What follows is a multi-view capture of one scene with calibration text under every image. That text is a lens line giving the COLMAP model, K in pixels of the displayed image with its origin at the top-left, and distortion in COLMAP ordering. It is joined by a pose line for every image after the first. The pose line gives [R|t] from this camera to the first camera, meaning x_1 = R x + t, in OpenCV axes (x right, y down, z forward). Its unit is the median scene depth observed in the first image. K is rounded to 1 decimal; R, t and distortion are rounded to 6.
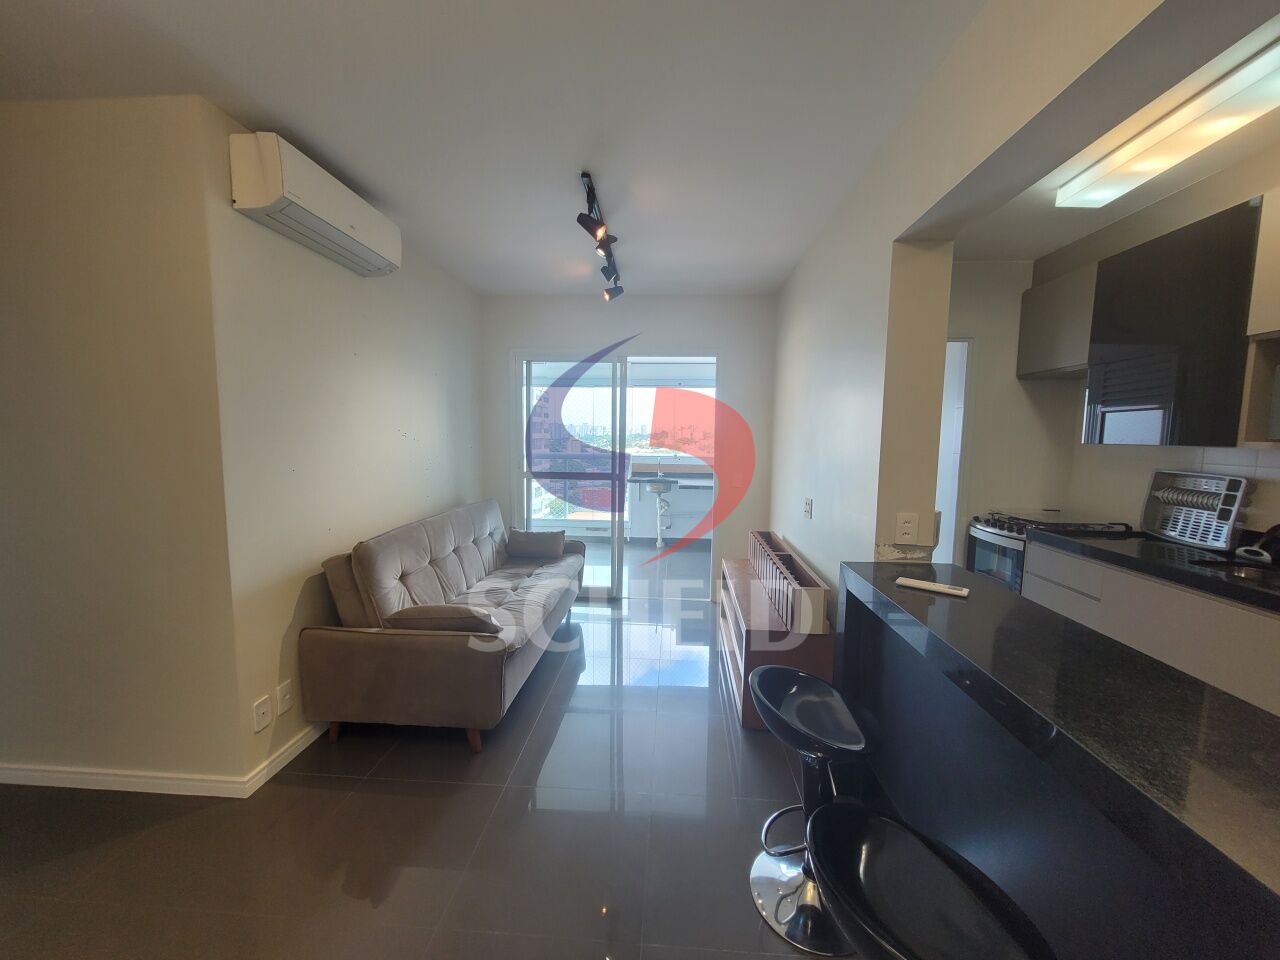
lens RADIAL K [[502.7, 0, 640.0], [0, 502.7, 480.0], [0, 0, 1]] dist [-0.000596, -0.000385]
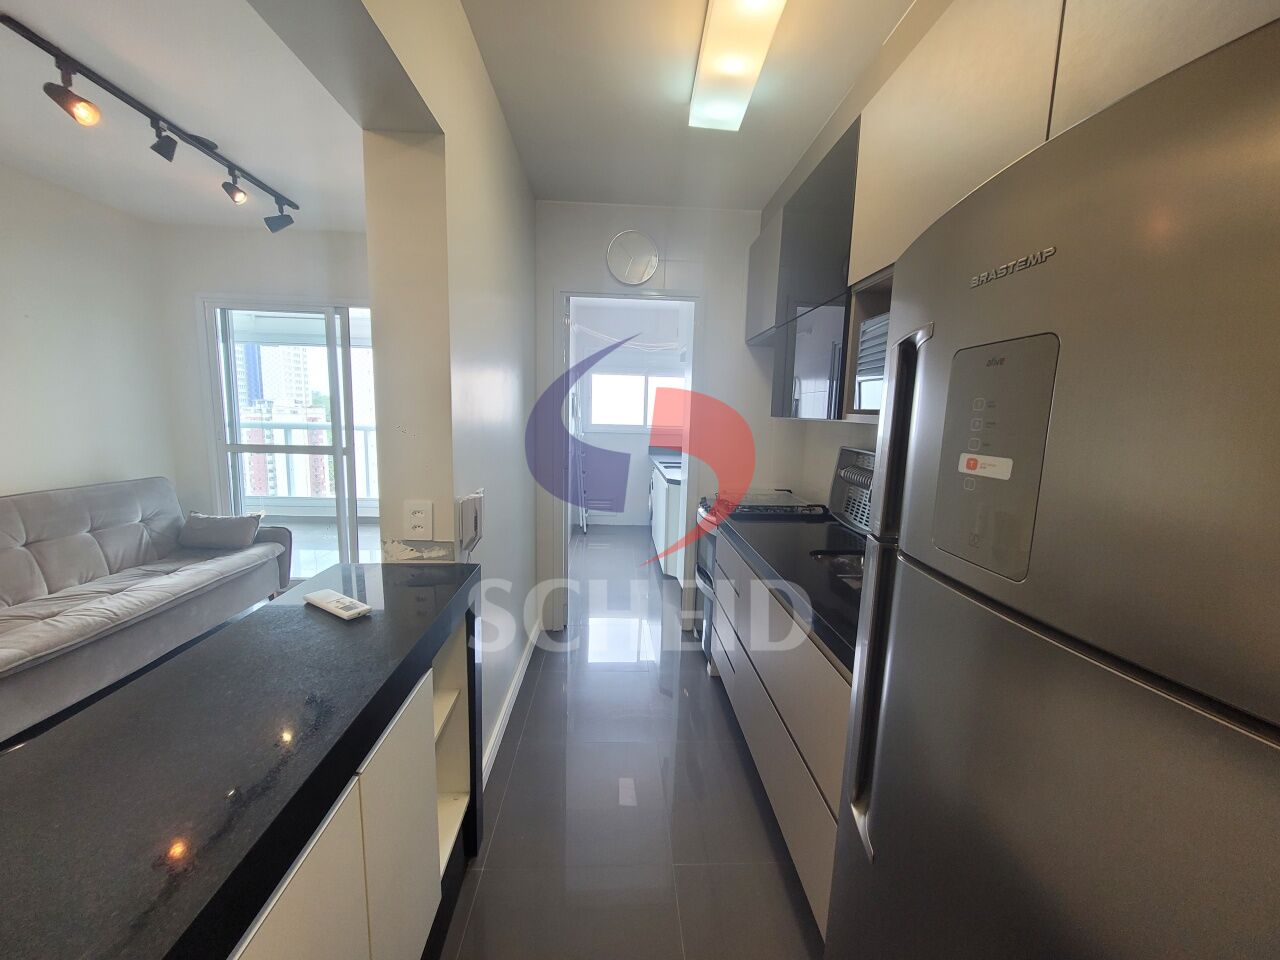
lens RADIAL K [[498.7, 0, 640.0], [0, 498.7, 480.0], [0, 0, 1]] dist [0.000114, -0.000421]
pose [[0.993069, -0.001562, 0.117520, 0.527577], [-0.003996, 0.998885, 0.047046, -0.001794], [-0.117463, -0.047190, 0.991955, 0.135438]]
